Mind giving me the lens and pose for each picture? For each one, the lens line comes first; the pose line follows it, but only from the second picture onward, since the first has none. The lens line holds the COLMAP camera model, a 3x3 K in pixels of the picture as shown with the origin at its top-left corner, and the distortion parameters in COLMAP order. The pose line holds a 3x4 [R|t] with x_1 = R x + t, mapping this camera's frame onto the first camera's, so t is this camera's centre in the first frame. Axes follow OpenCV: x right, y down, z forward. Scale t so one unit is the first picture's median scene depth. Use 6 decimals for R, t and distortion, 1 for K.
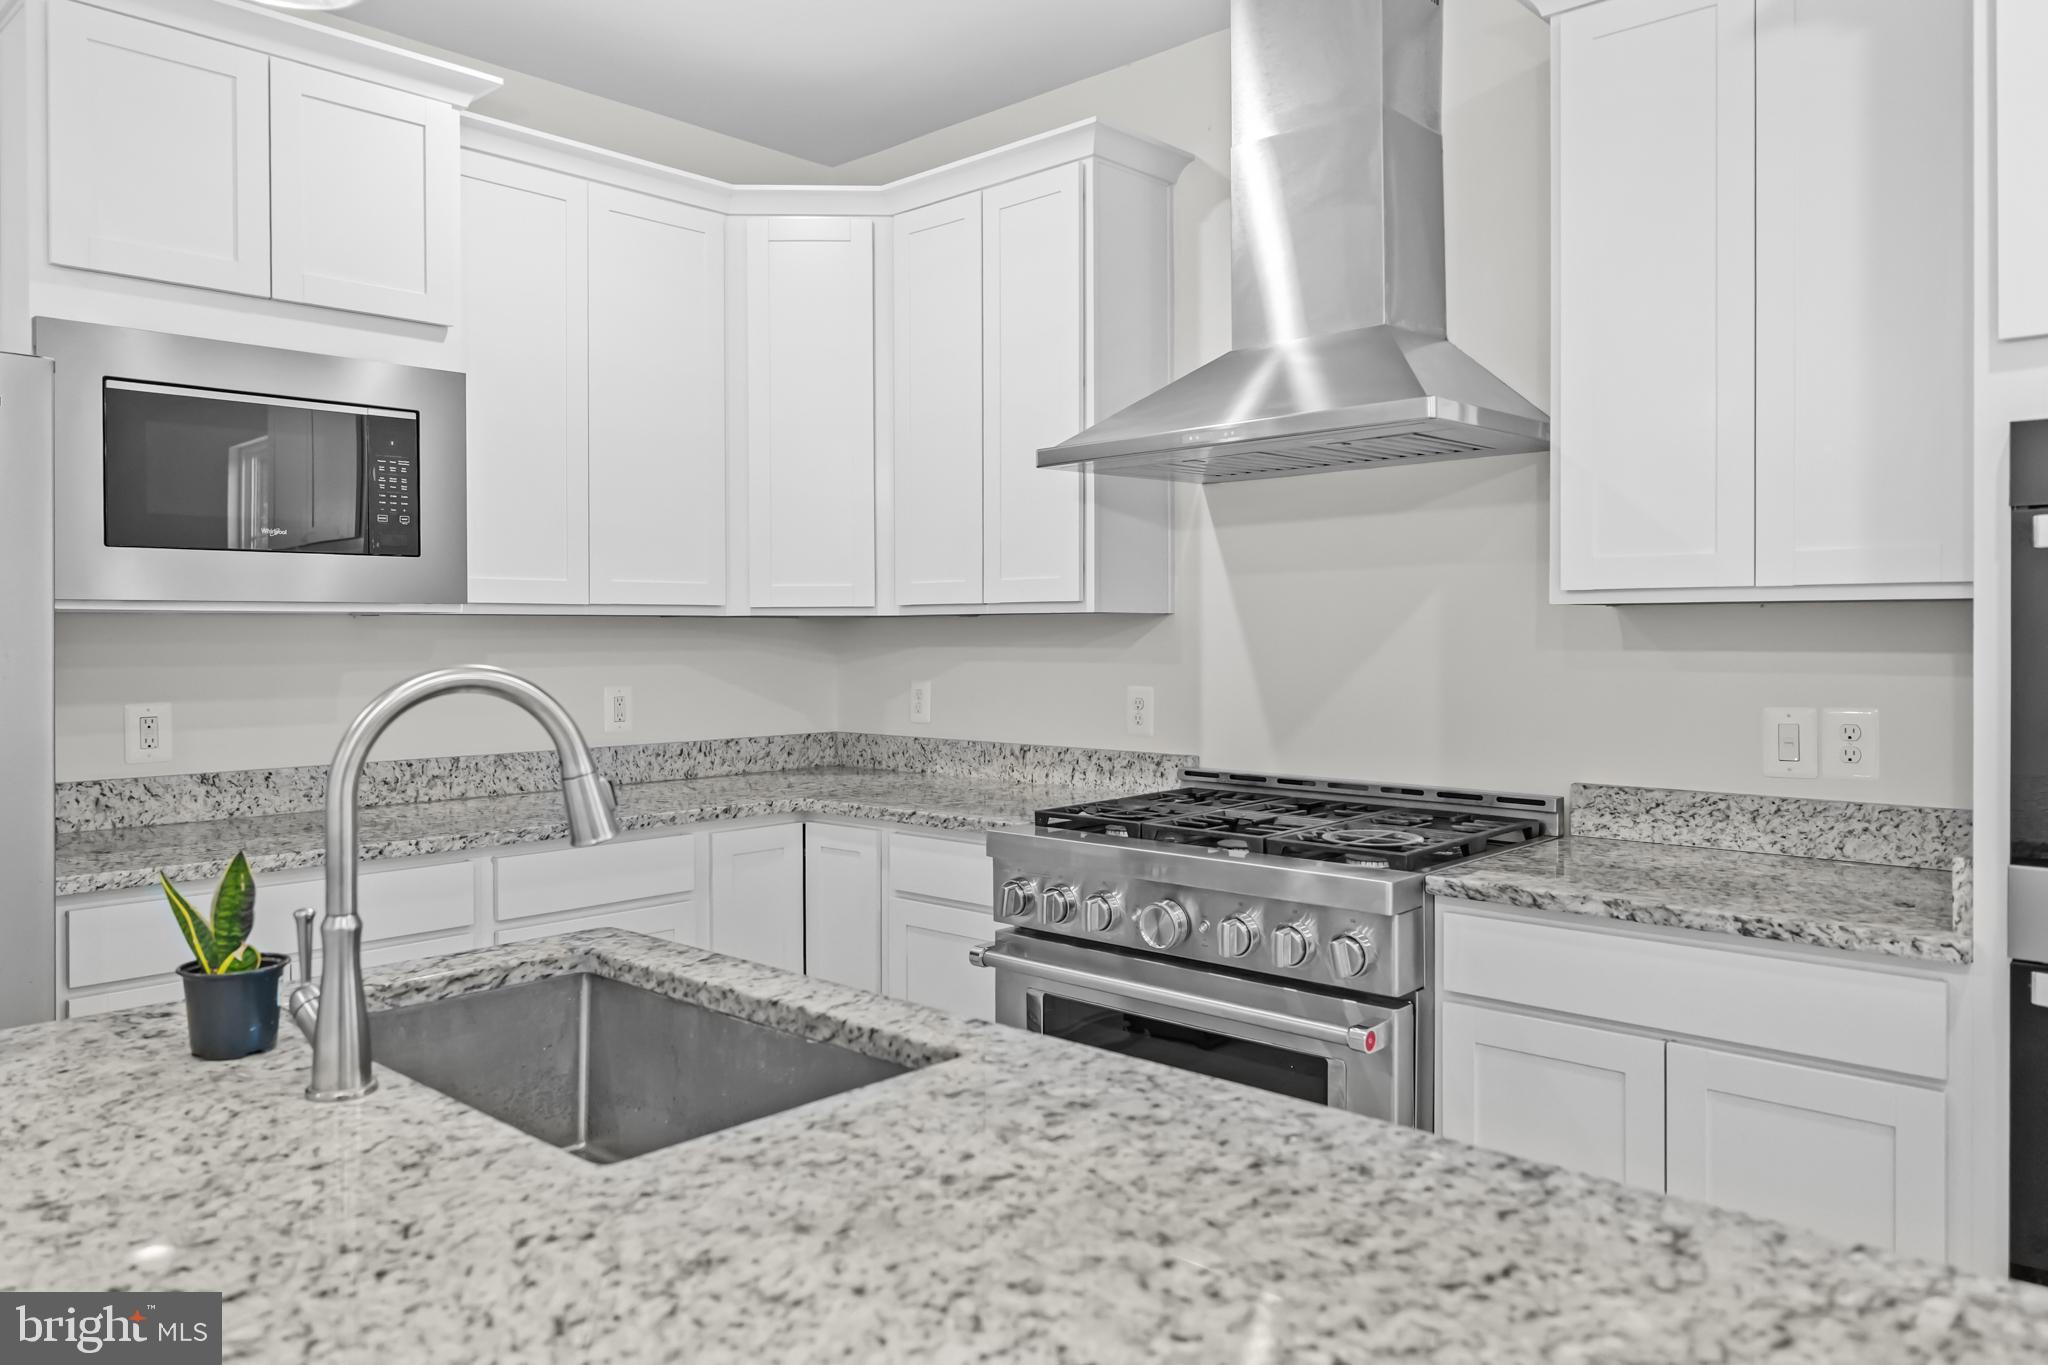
lens RADIAL K [[1437.9, 0, 1031.2], [0, 1437.9, 637.6], [0, 0, 1]] dist [-0.000710, -0.003748]
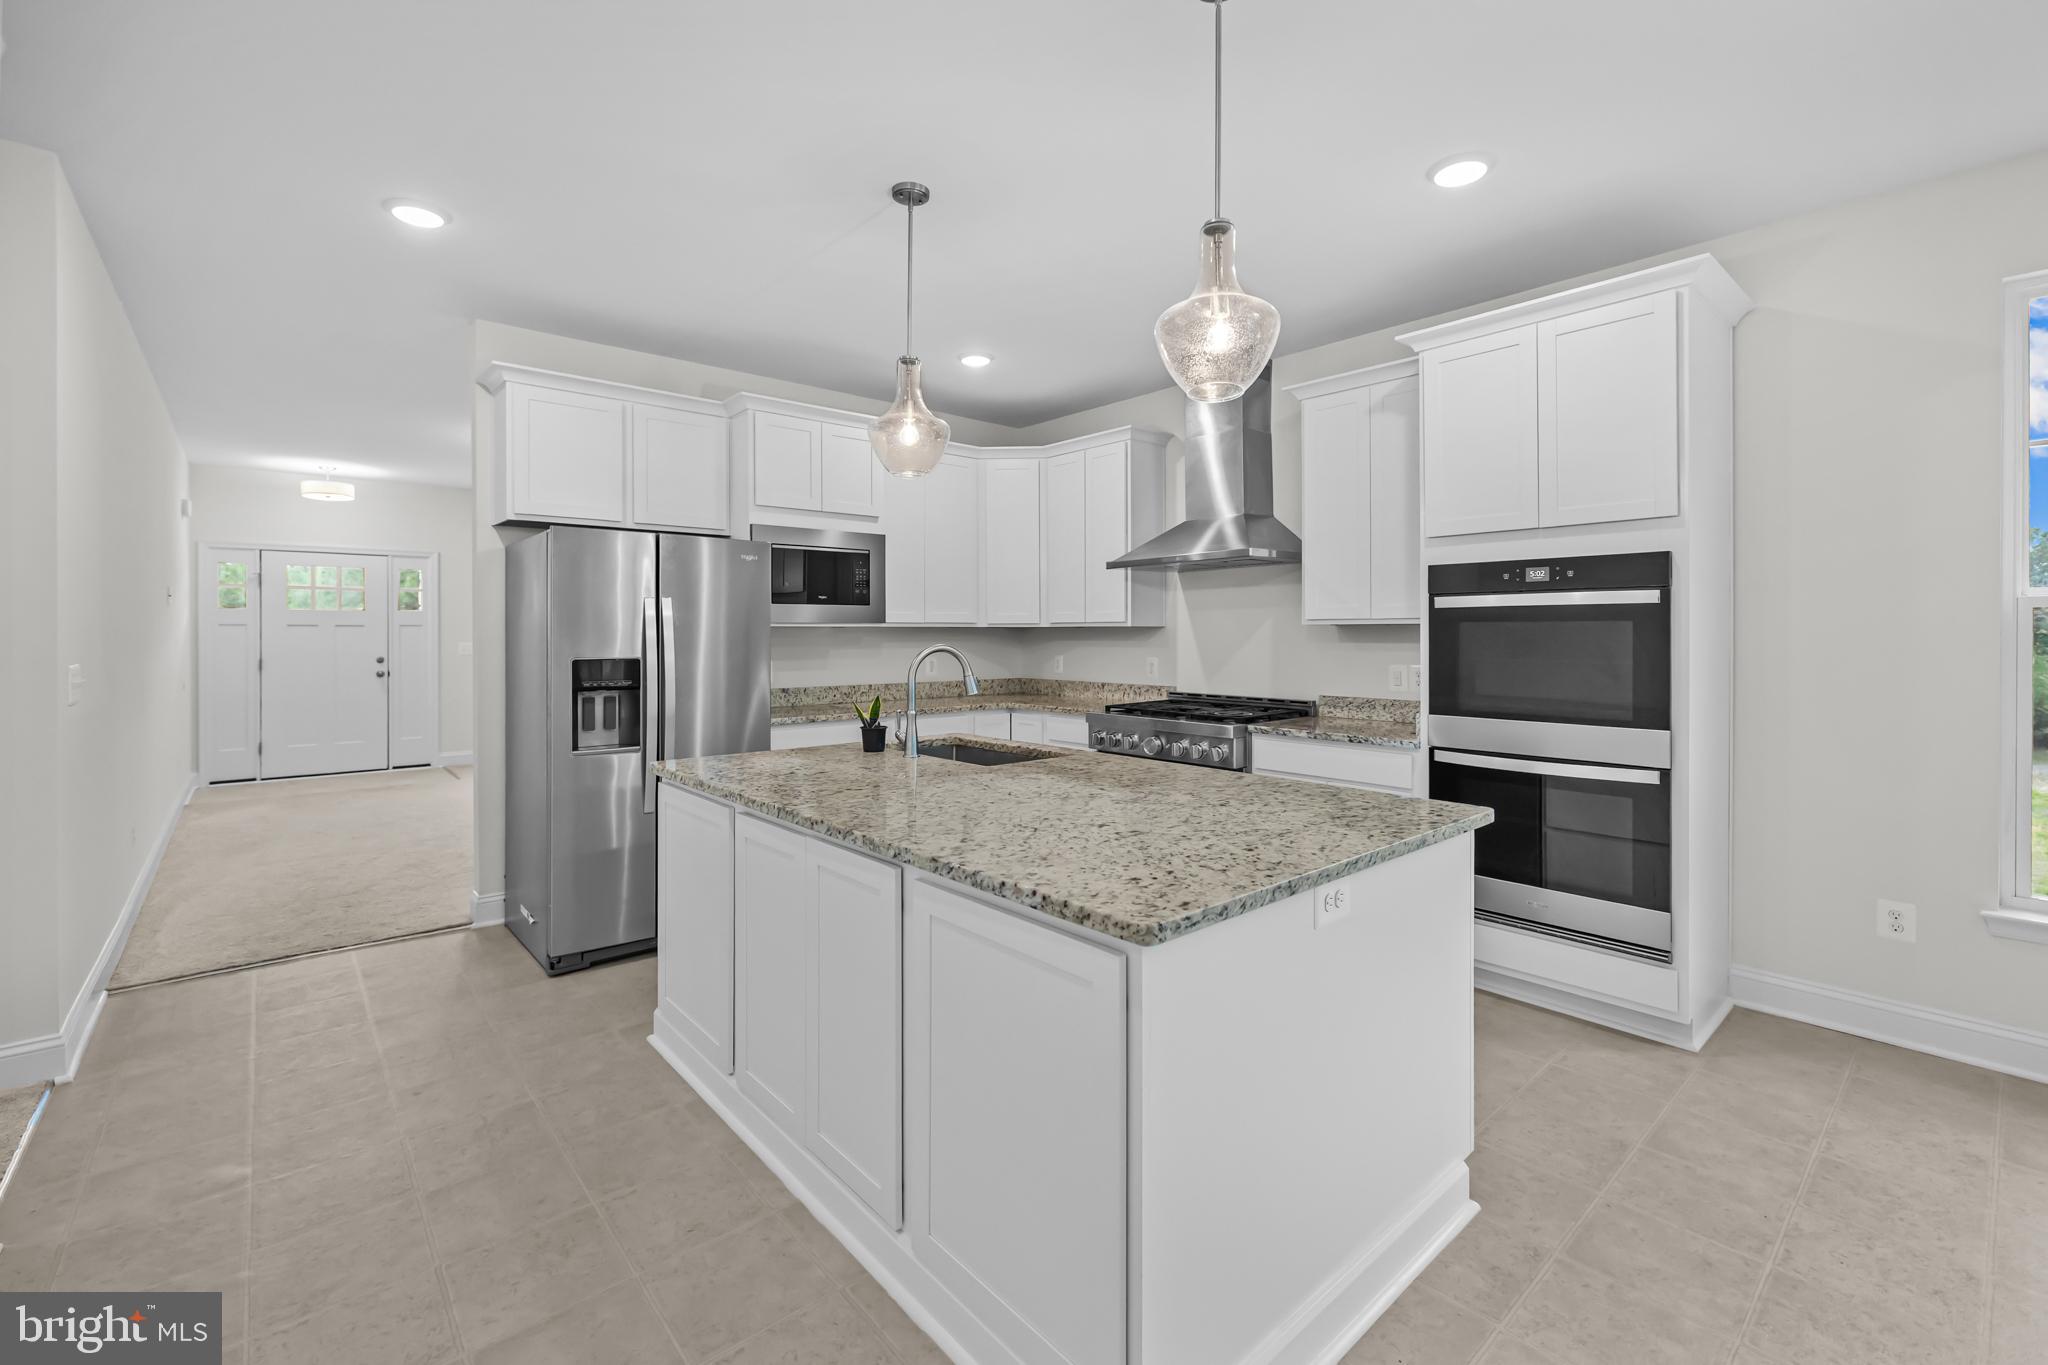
lens RADIAL K [[870.5, 0, 1027.1], [0, 870.5, 633.0], [0, 0, 1]] dist [0.001053, -0.001457]
pose [[0.994422, 0.001790, -0.105455, 0.027220], [-0.002124, 0.999993, -0.003047, -0.001656], [0.105449, 0.003254, 0.994419, -0.536427]]
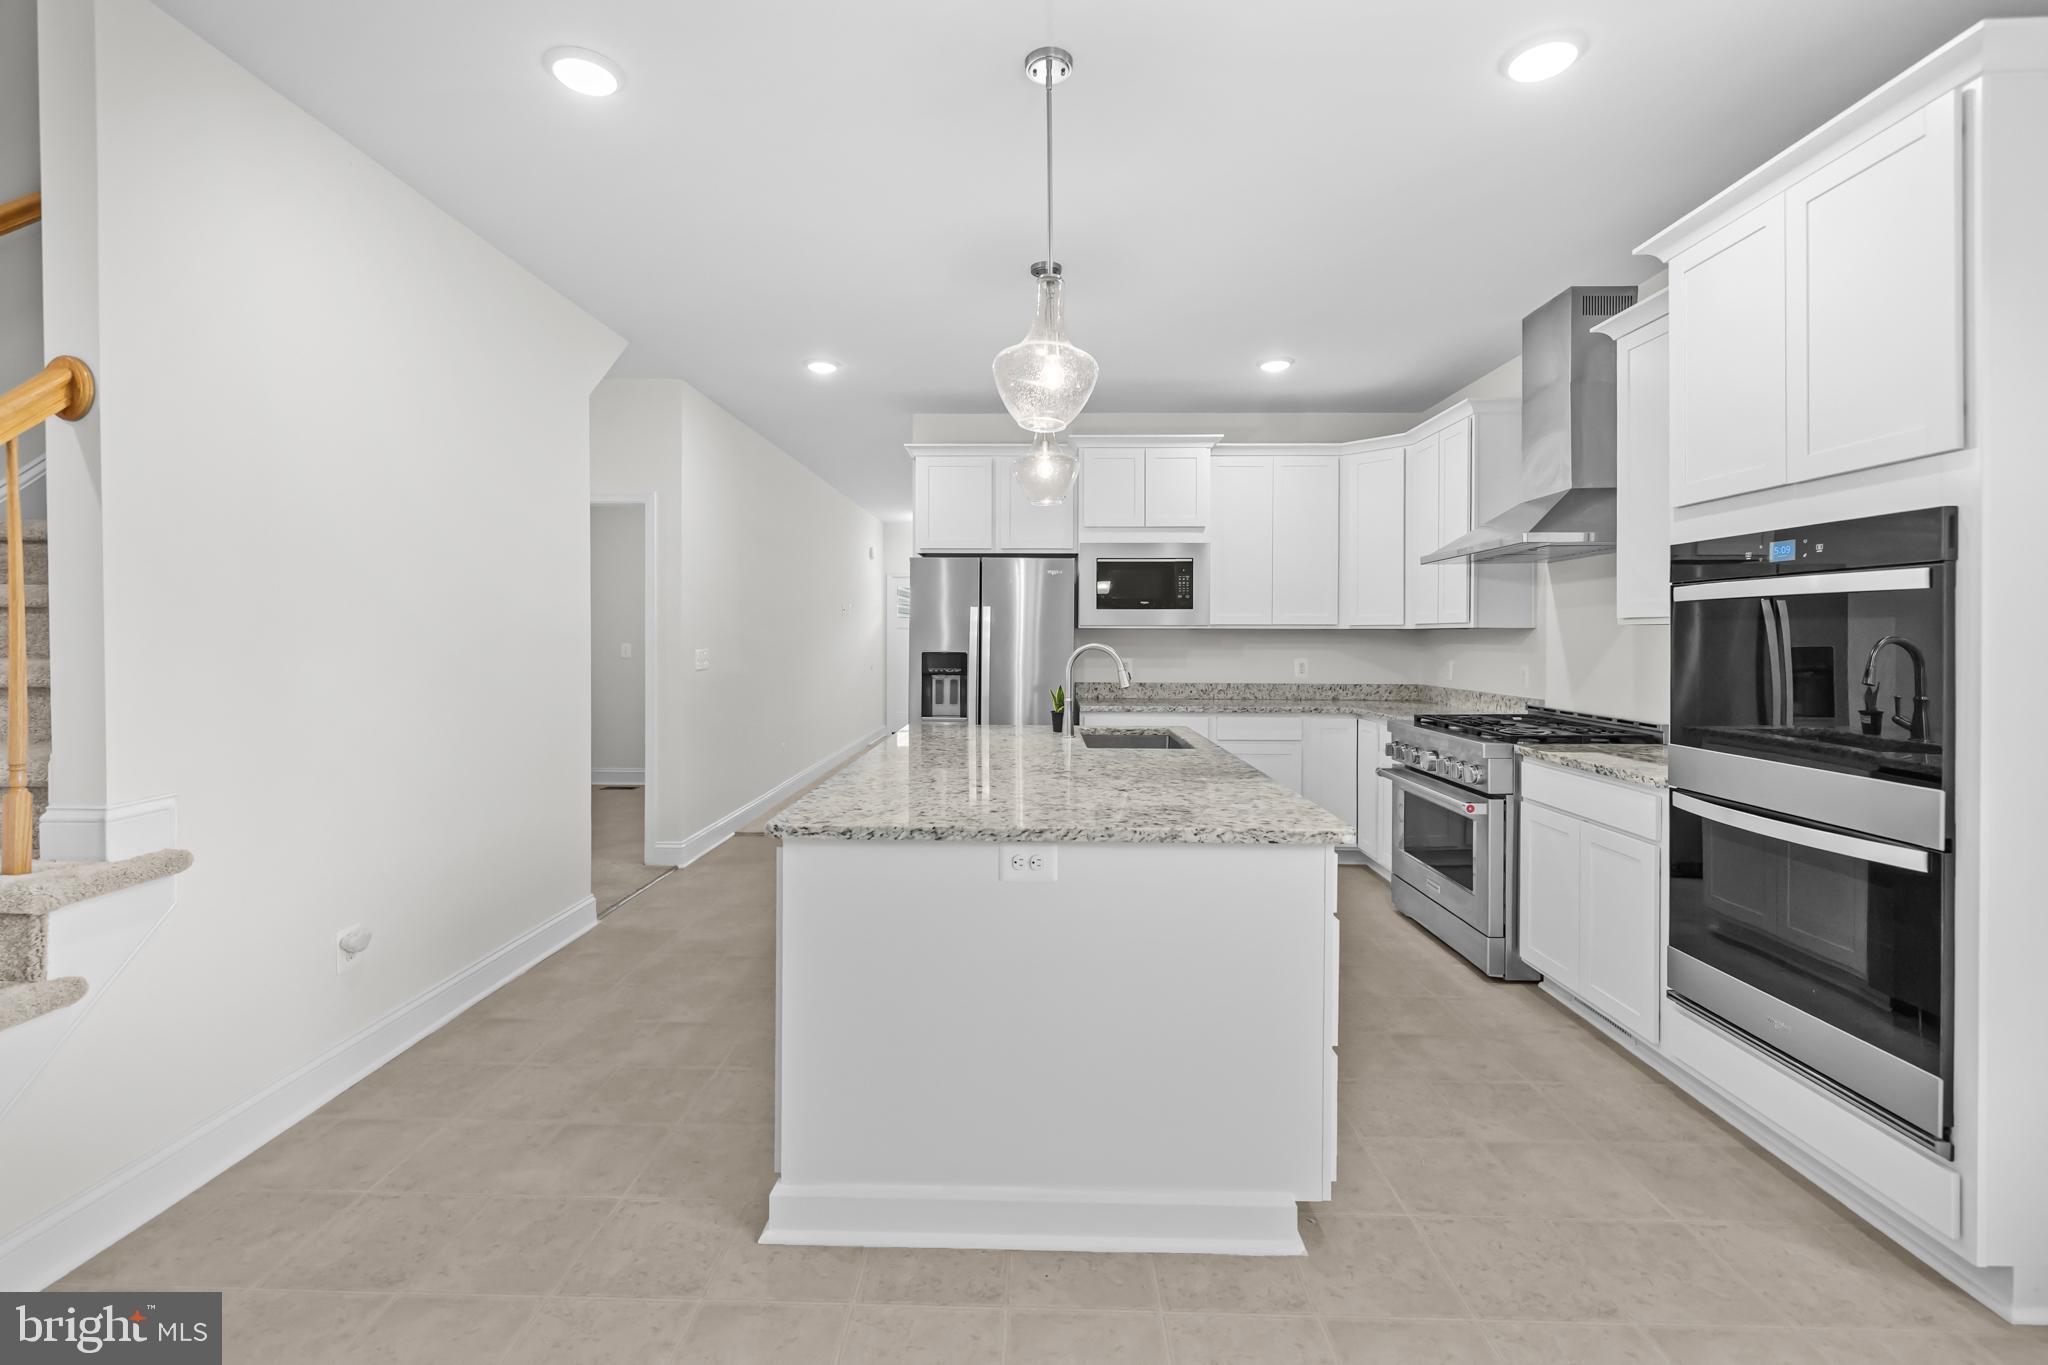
lens RADIAL K [[870.5, 0, 1018.1], [0, 870.5, 637.8], [0, 0, 1]] dist [0.001053, -0.001457]
pose [[0.665019, 0.007581, -0.746788, 0.620872], [-0.007990, 0.999963, 0.003036, -0.001452], [0.746784, 0.003948, 0.665055, -0.400709]]
